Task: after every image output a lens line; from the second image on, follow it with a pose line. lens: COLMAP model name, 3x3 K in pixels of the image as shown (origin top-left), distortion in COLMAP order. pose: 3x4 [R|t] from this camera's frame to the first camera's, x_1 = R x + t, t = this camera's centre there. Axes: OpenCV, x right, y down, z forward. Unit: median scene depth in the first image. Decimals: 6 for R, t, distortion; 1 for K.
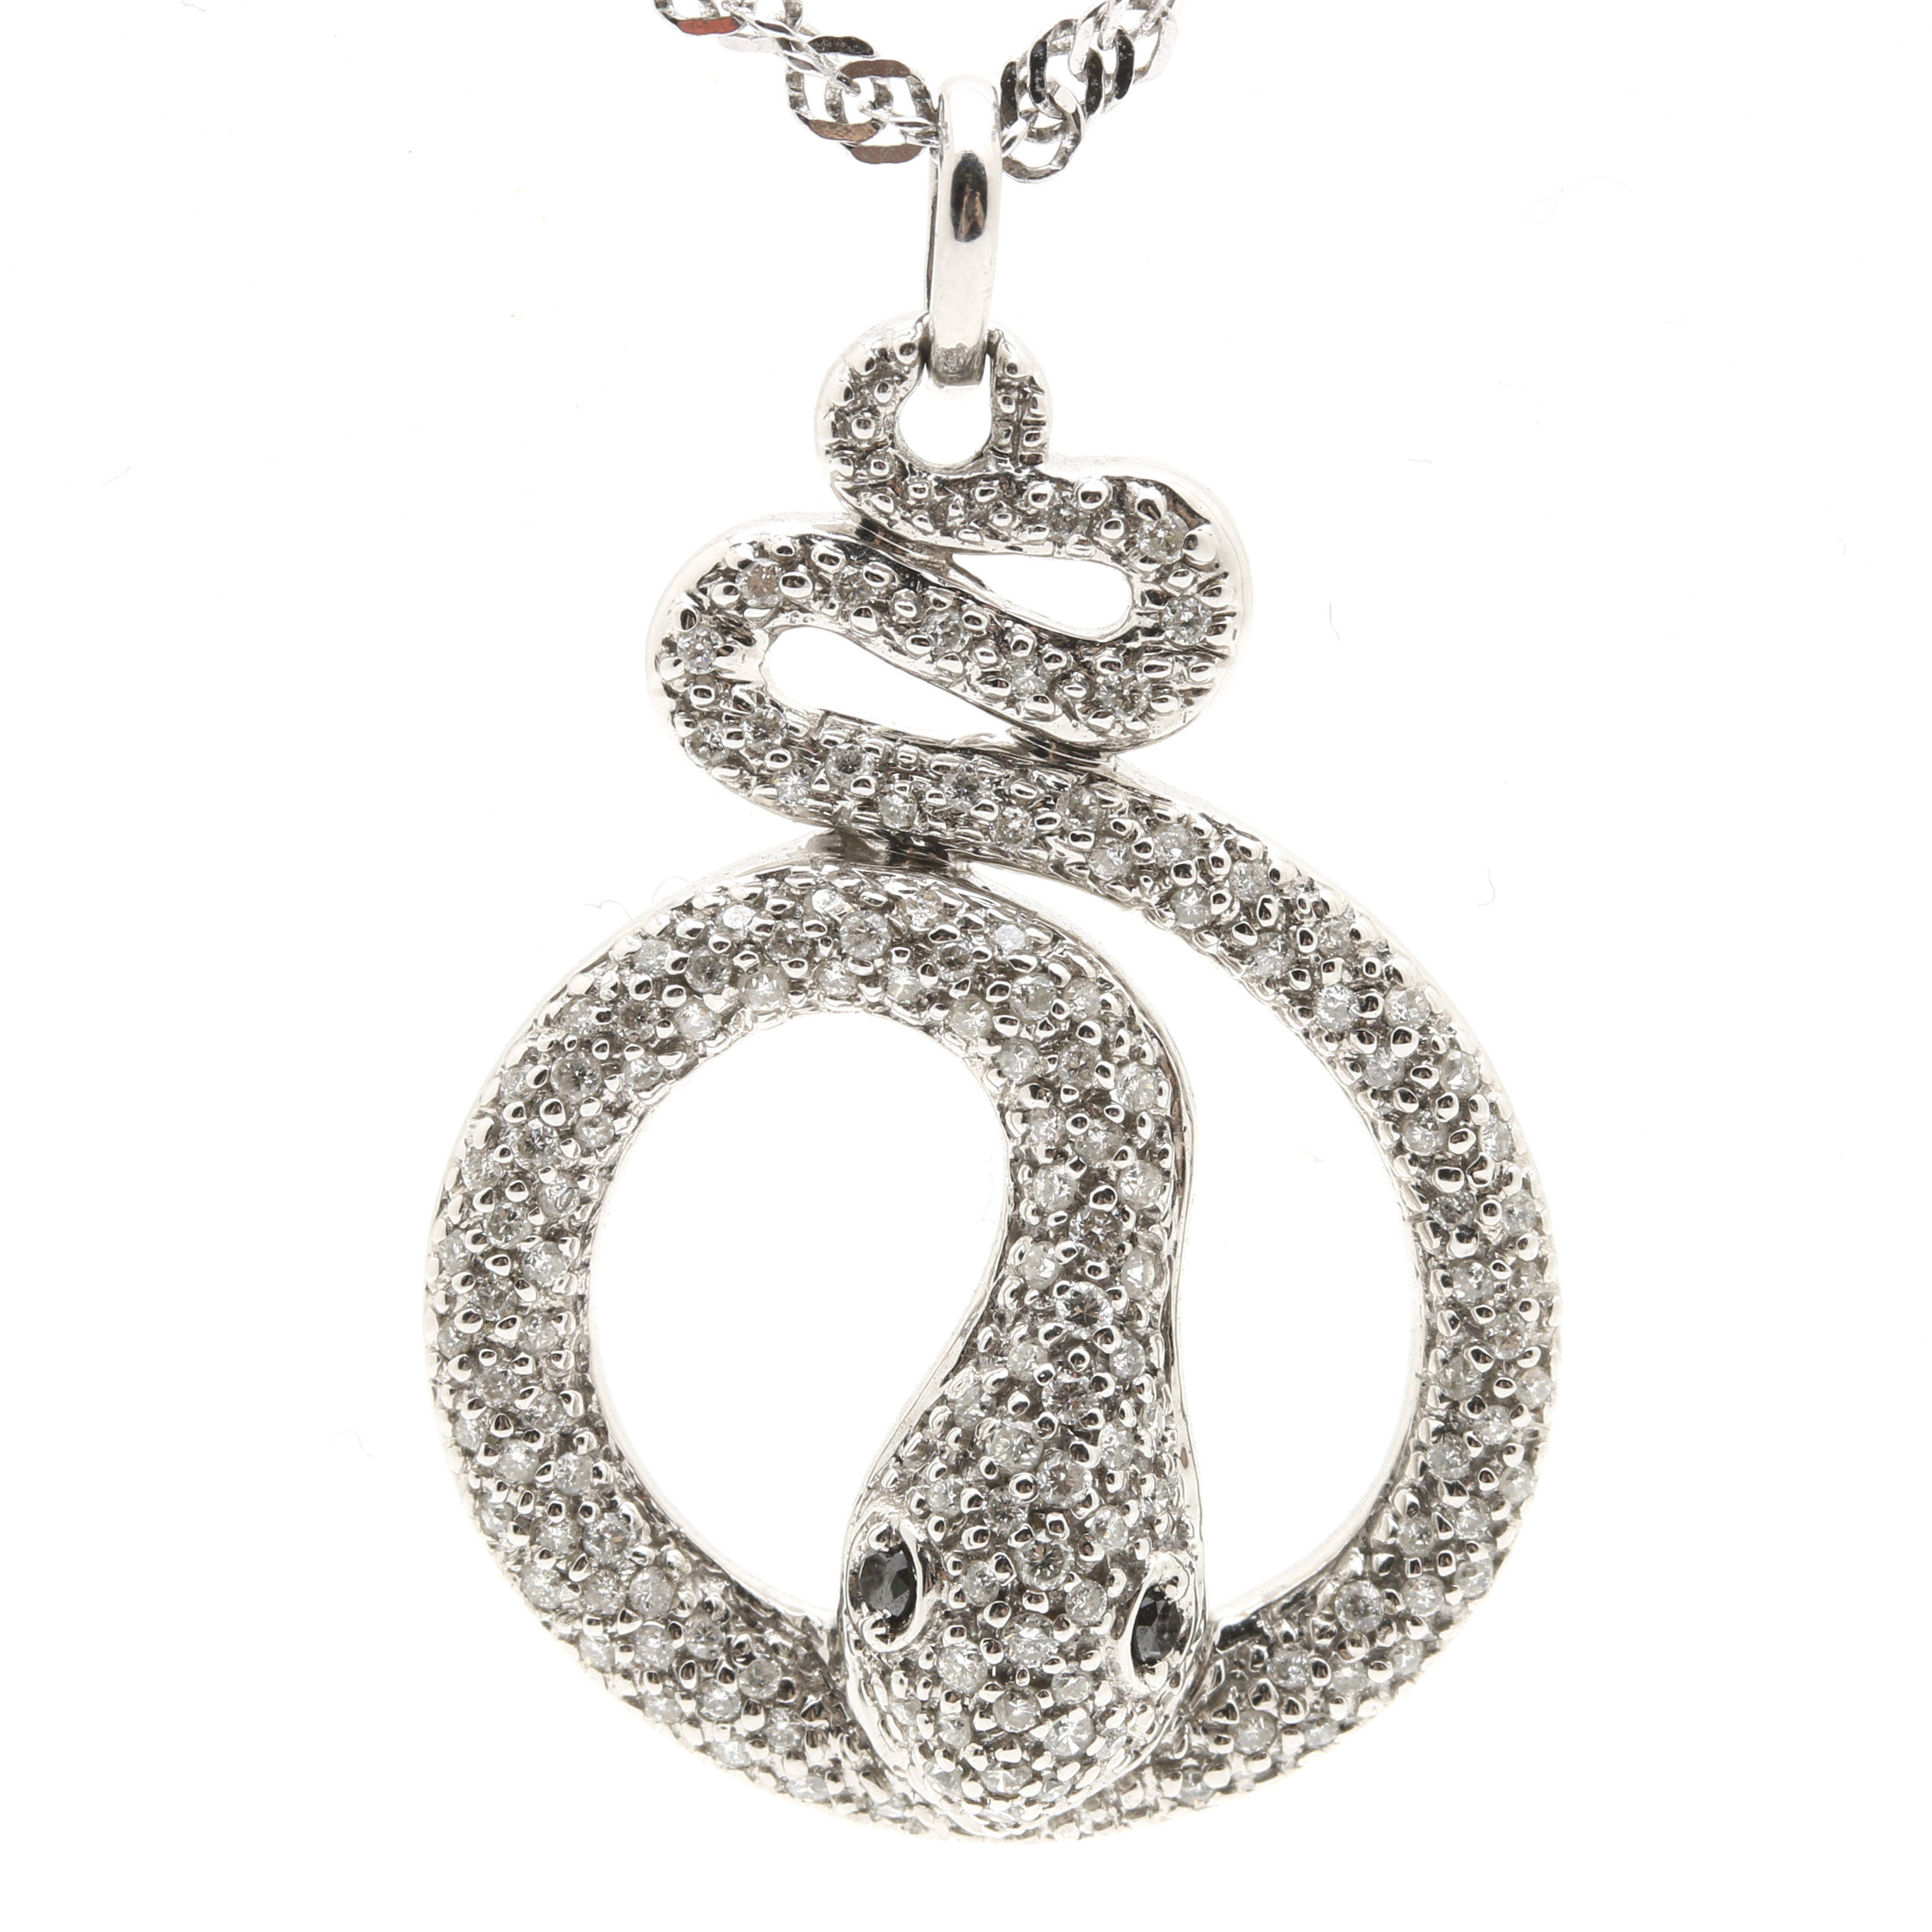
lens RADIAL K [[10134.9, 0, 965.0], [0, 10134.9, 963.3], [0, 0, 1]] dist [-0.148903, 0.000000]
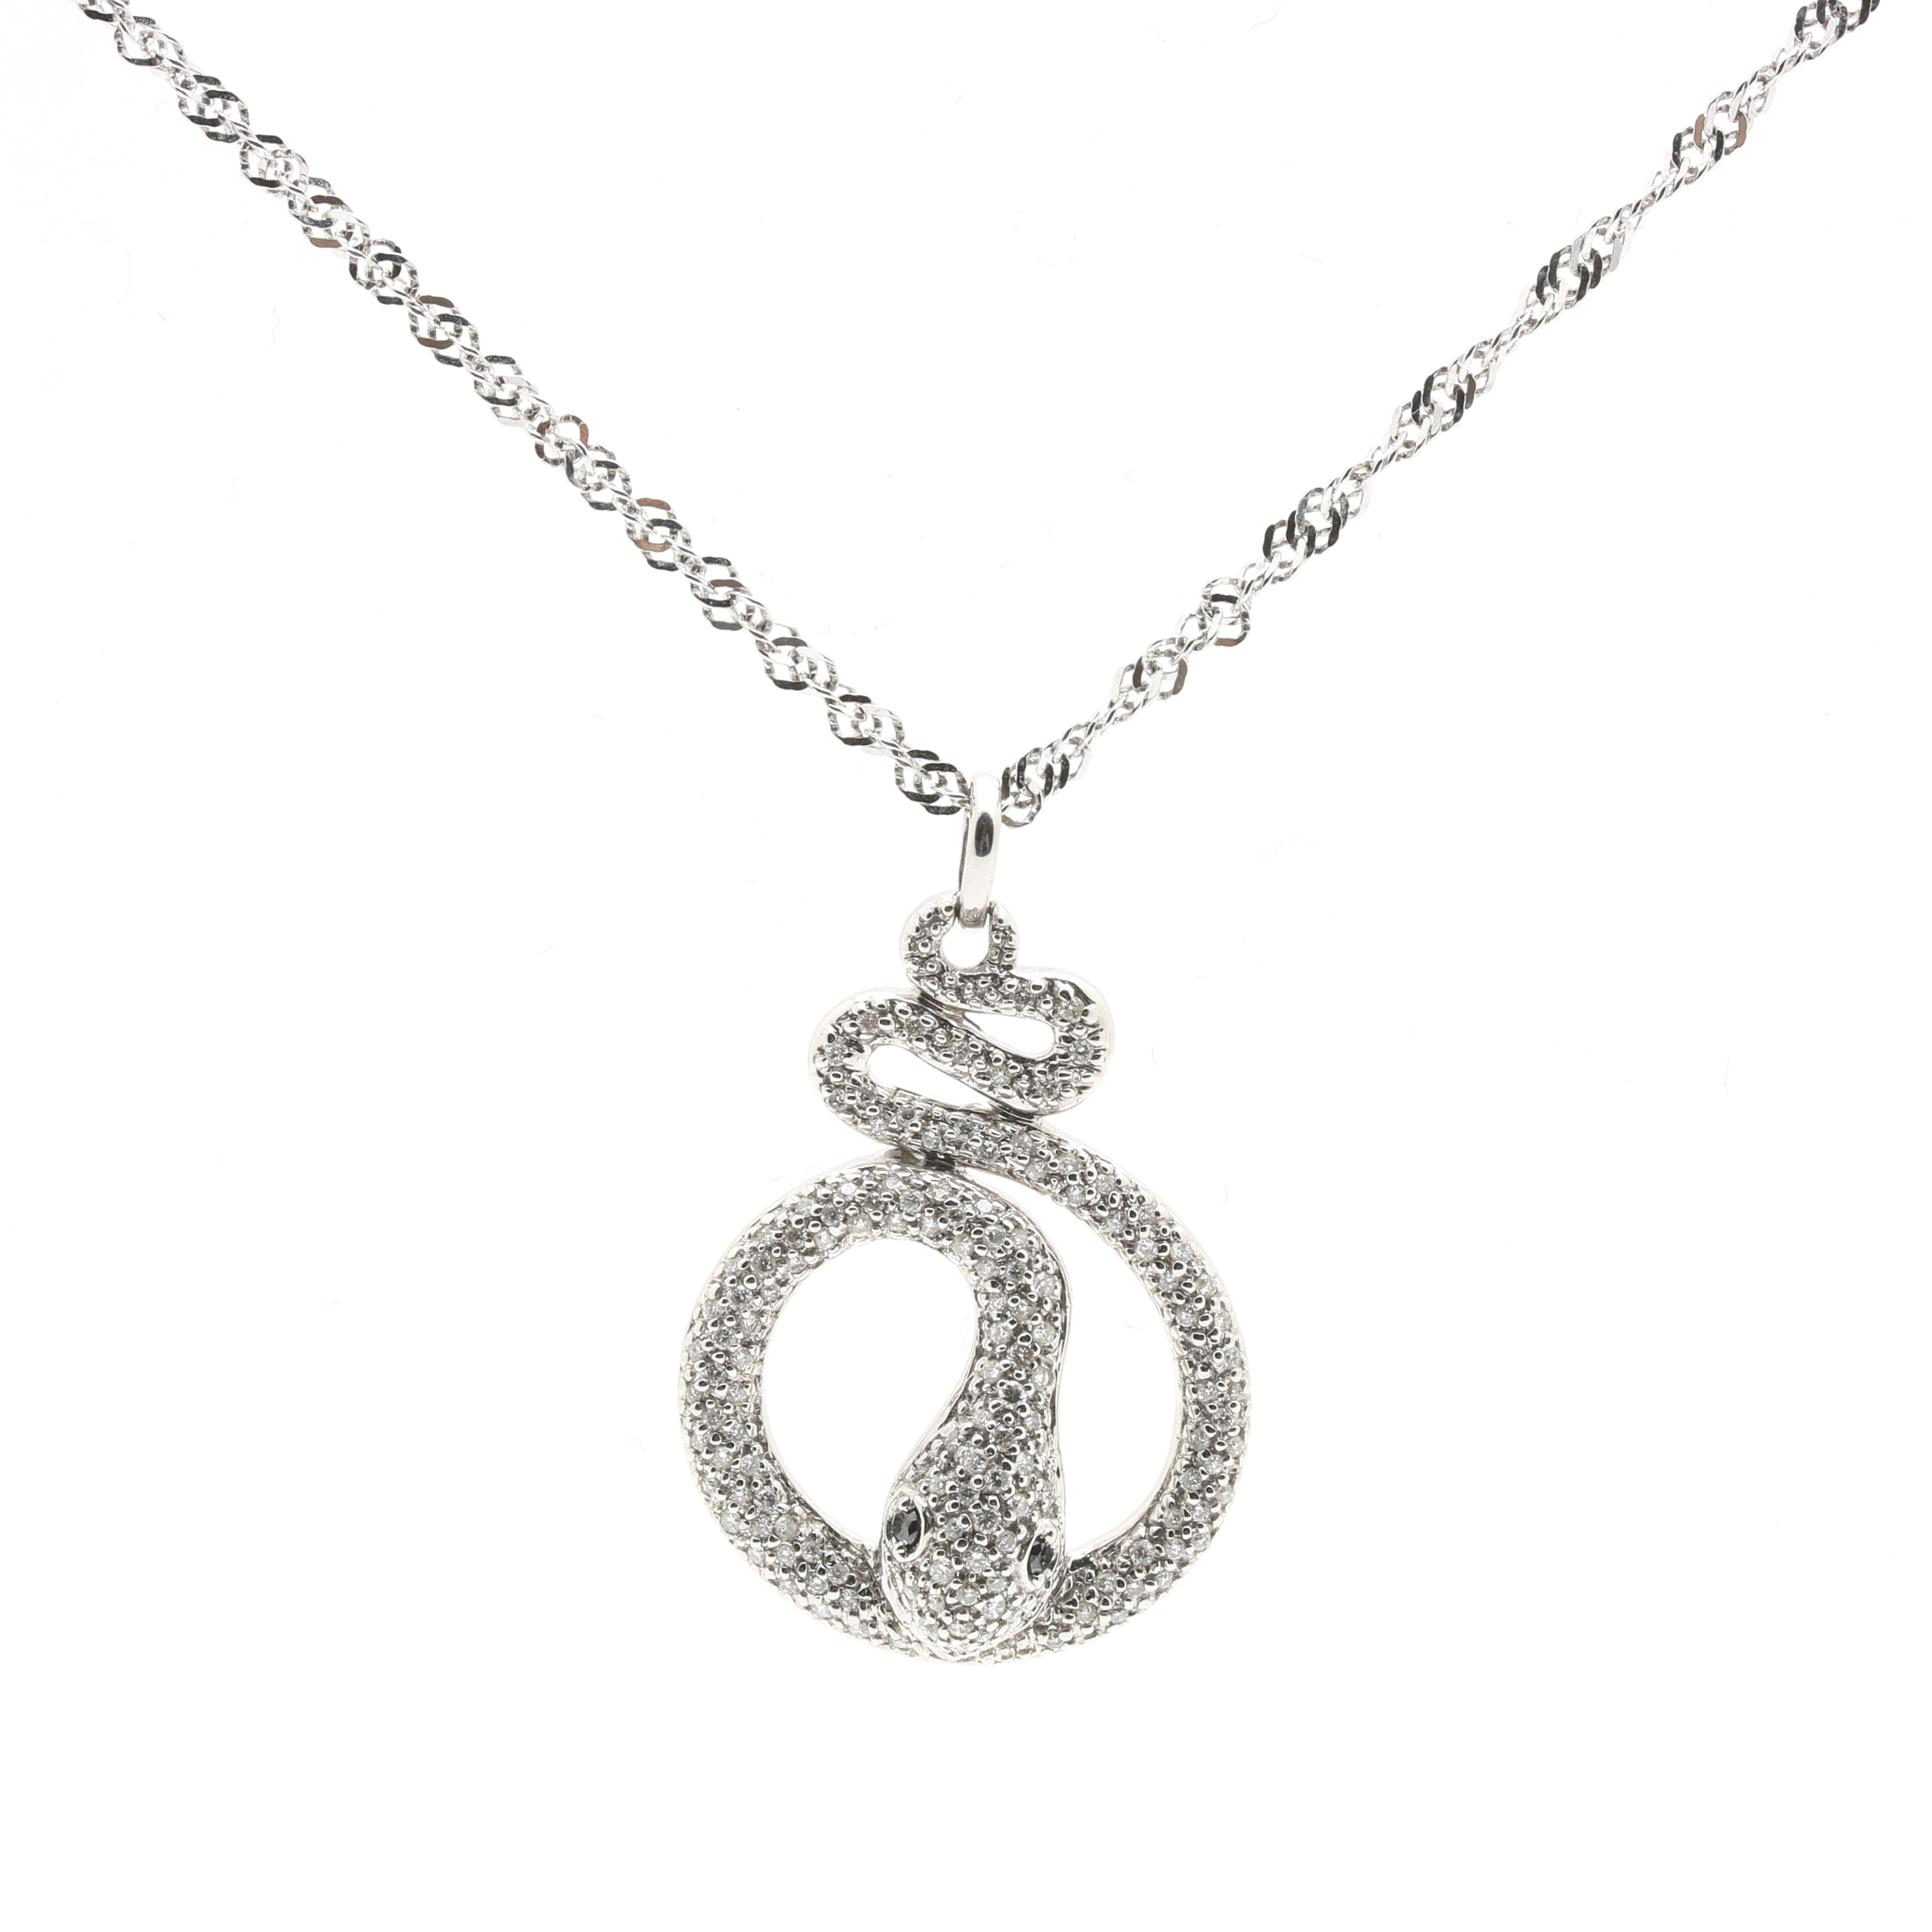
lens RADIAL K [[10134.9, 0, 966.9], [0, 10134.9, 967.4], [0, 0, 1]] dist [-0.148903, 0.000000]
pose [[0.998231, 0.052081, 0.028688, -0.058514], [-0.051156, 0.998175, -0.032097, 0.014678], [-0.030308, 0.030572, 0.999073, -0.989060]]
